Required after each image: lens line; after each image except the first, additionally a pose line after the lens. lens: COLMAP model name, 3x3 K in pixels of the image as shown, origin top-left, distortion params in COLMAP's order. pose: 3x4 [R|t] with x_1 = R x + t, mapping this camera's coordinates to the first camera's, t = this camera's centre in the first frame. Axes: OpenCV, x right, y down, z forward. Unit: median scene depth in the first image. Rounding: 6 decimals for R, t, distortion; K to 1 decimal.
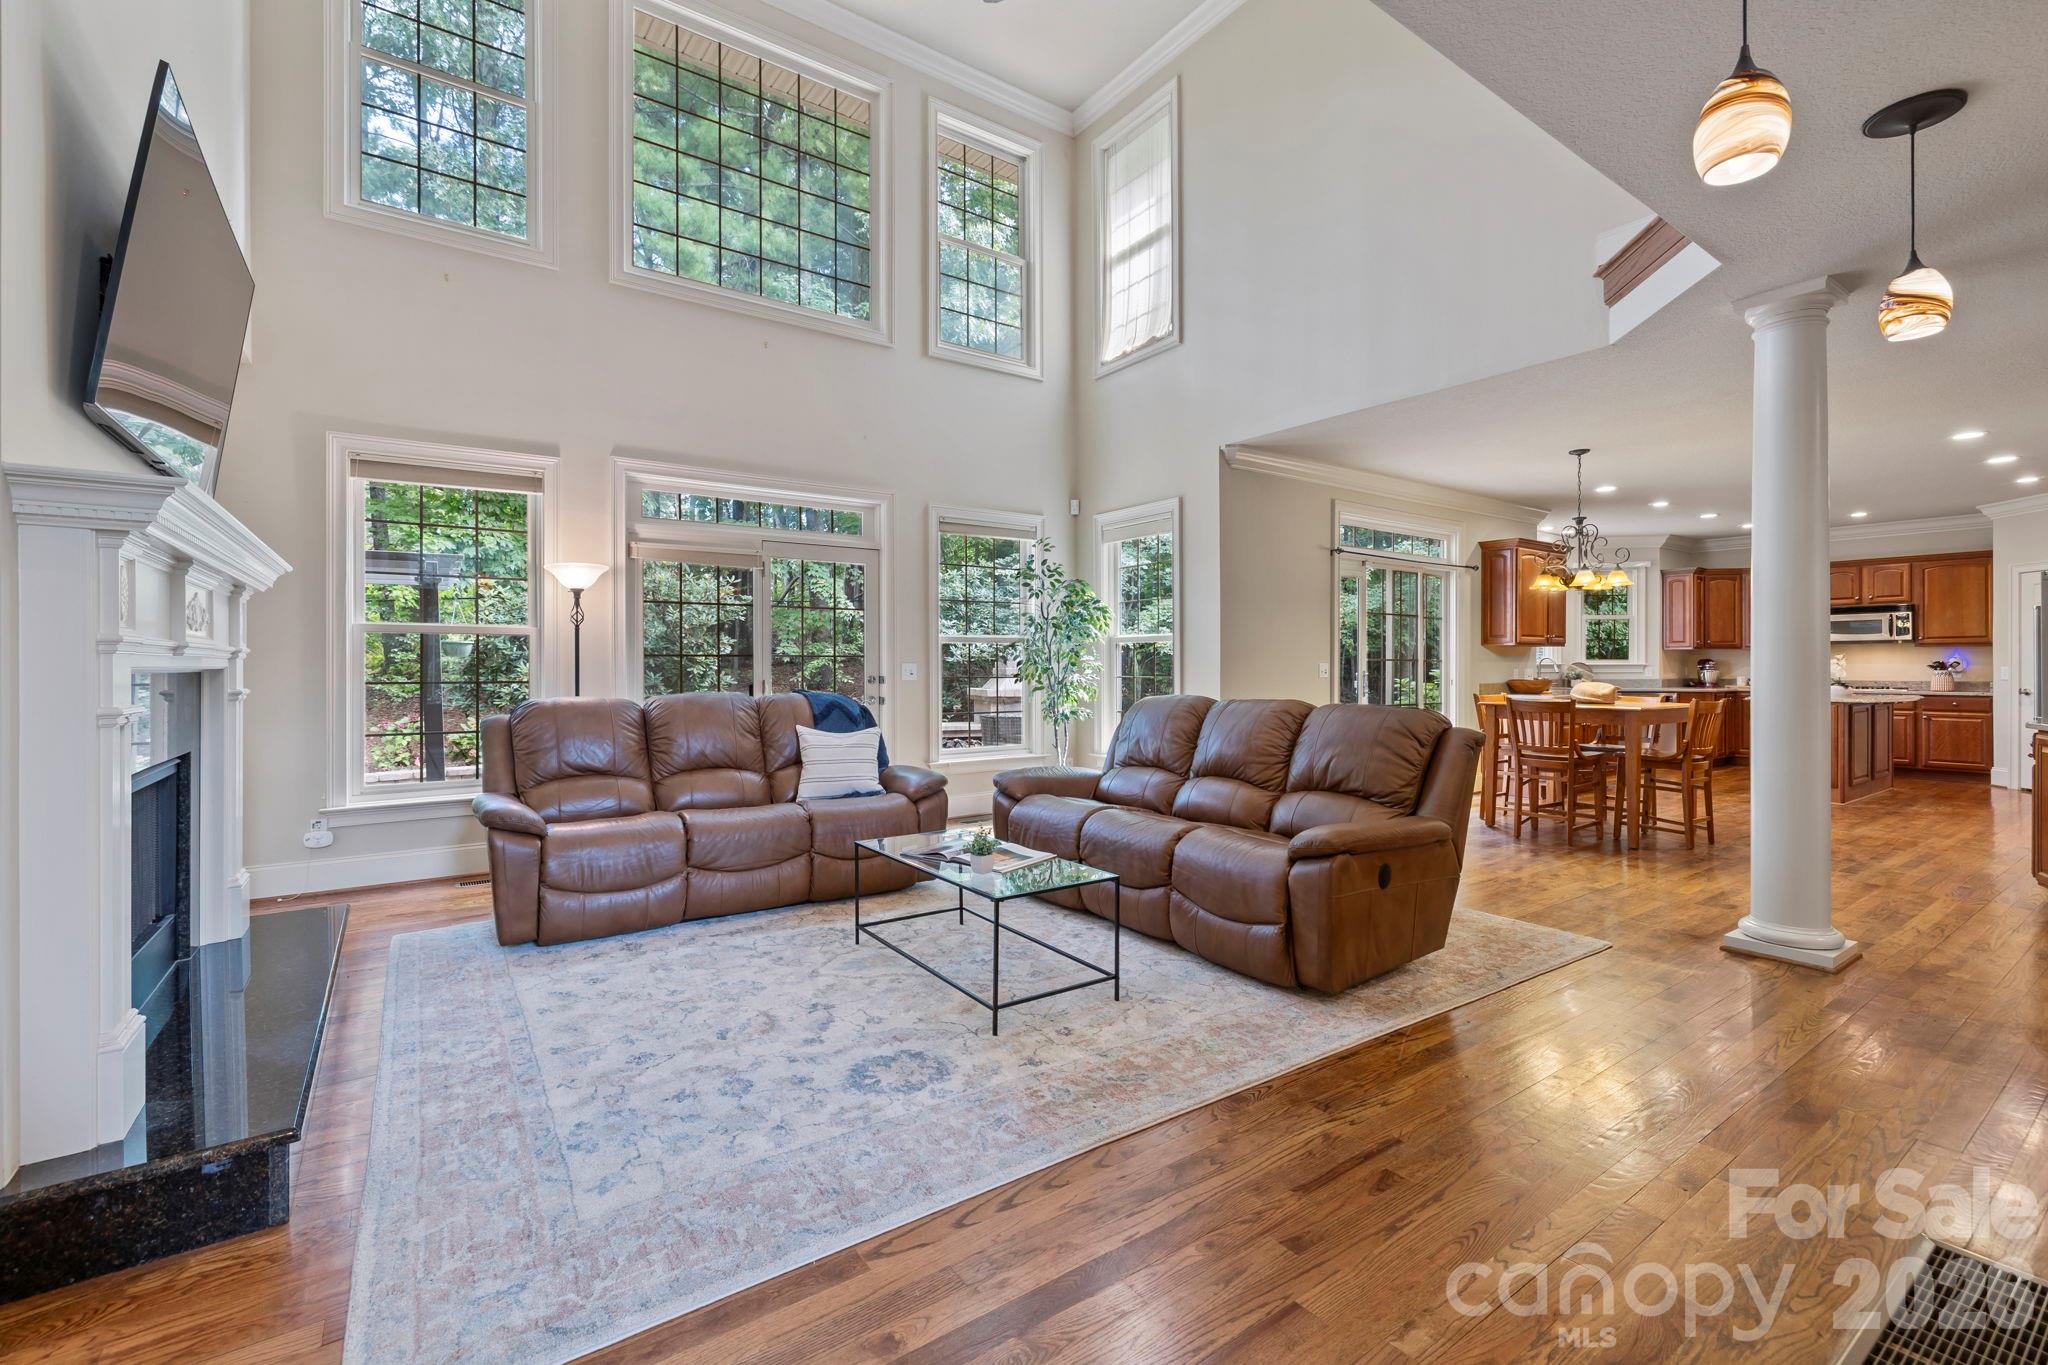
lens RADIAL K [[877.5, 0, 1010.9], [0, 877.5, 670.2], [0, 0, 1]] dist [-0.000385, 0.000047]
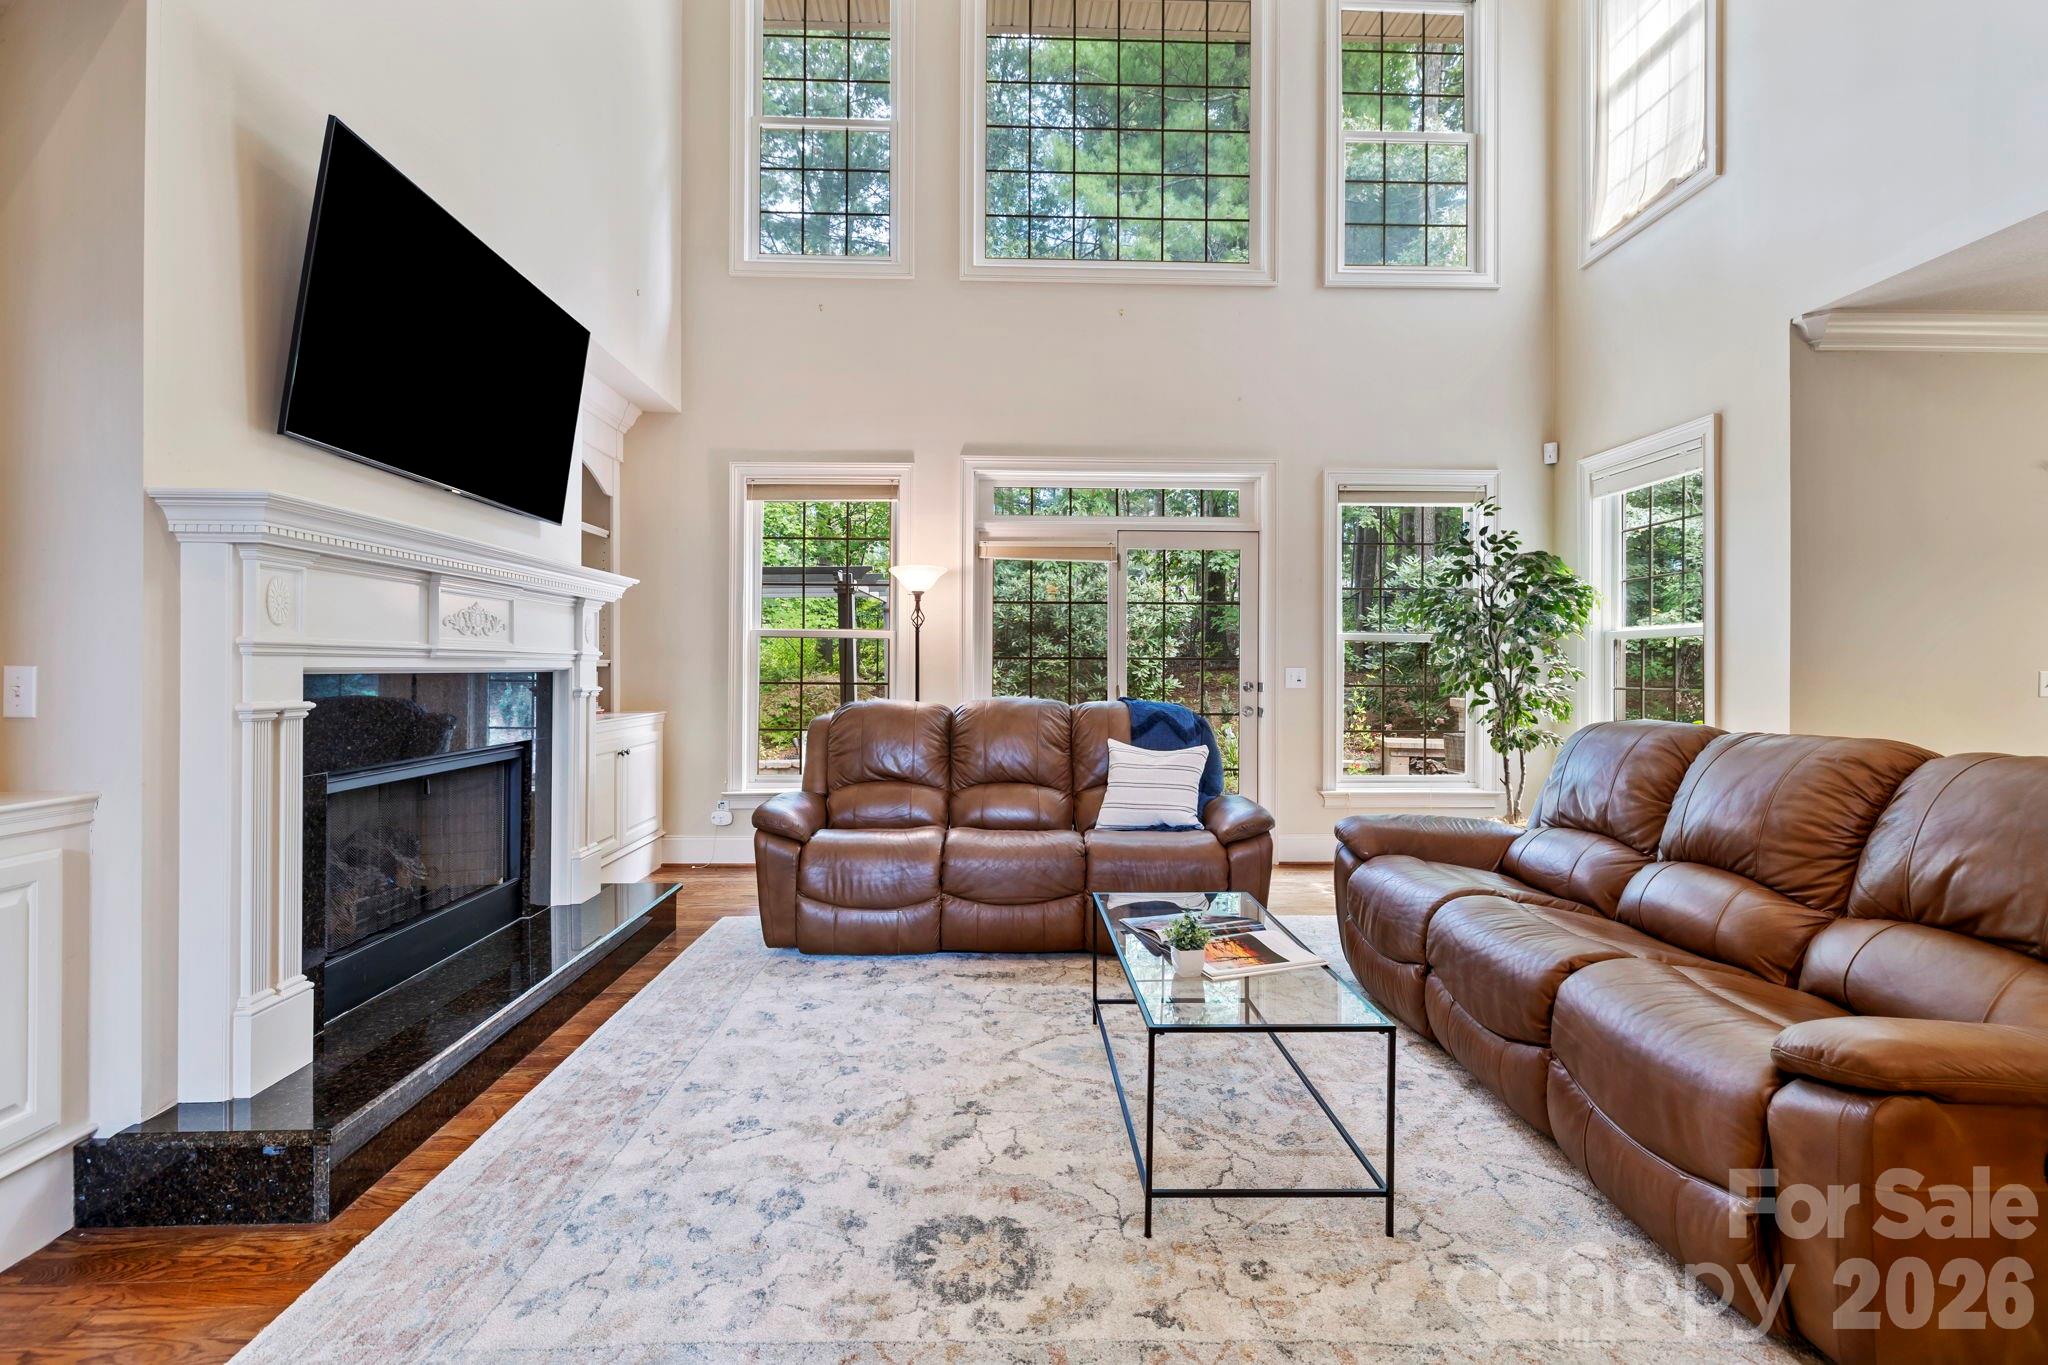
lens RADIAL K [[877.5, 0, 1010.9], [0, 877.5, 670.2], [0, 0, 1]] dist [-0.000385, 0.000047]
pose [[0.837730, 0.006421, -0.546047, 0.164009], [-0.008645, 0.999961, -0.001505, -0.002754], [0.546016, 0.005981, 0.837753, 0.257381]]
